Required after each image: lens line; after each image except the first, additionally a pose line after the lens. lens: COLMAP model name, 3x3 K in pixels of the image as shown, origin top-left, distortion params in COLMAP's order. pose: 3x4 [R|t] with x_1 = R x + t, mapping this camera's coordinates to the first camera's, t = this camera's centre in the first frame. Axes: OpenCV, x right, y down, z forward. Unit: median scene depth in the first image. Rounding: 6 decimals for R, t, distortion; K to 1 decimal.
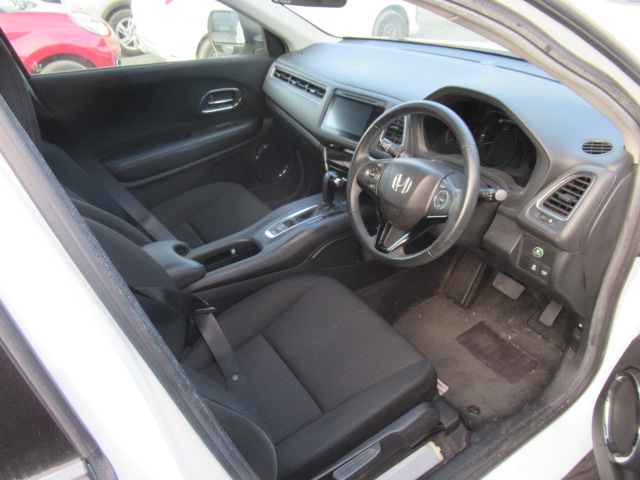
lens RADIAL K [[476.7, 0, 319.5], [0, 476.7, 242.9], [0, 0, 1]] dist [-0.006334, 0.002777]
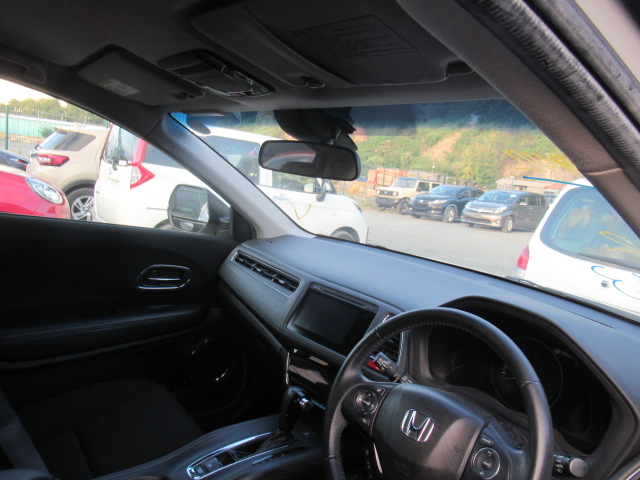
lens RADIAL K [[476.7, 0, 319.5], [0, 476.7, 242.9], [0, 0, 1]] dist [-0.006334, 0.002777]
pose [[0.980694, 0.165368, 0.104365, -0.051805], [-0.106959, 0.900423, -0.421662, -0.044060], [-0.163702, 0.402359, 0.900727, 0.242813]]
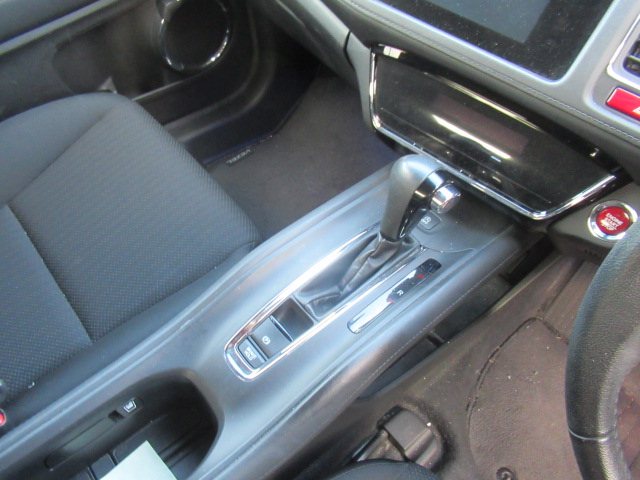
lens RADIAL K [[476.7, 0, 319.5], [0, 476.7, 242.9], [0, 0, 1]] dist [-0.006334, 0.002777]
pose [[0.985340, -0.060726, 0.159429, -0.092426], [-0.000390, 0.933702, 0.358052, -0.206192], [-0.170602, -0.352865, 0.919990, 0.680758]]
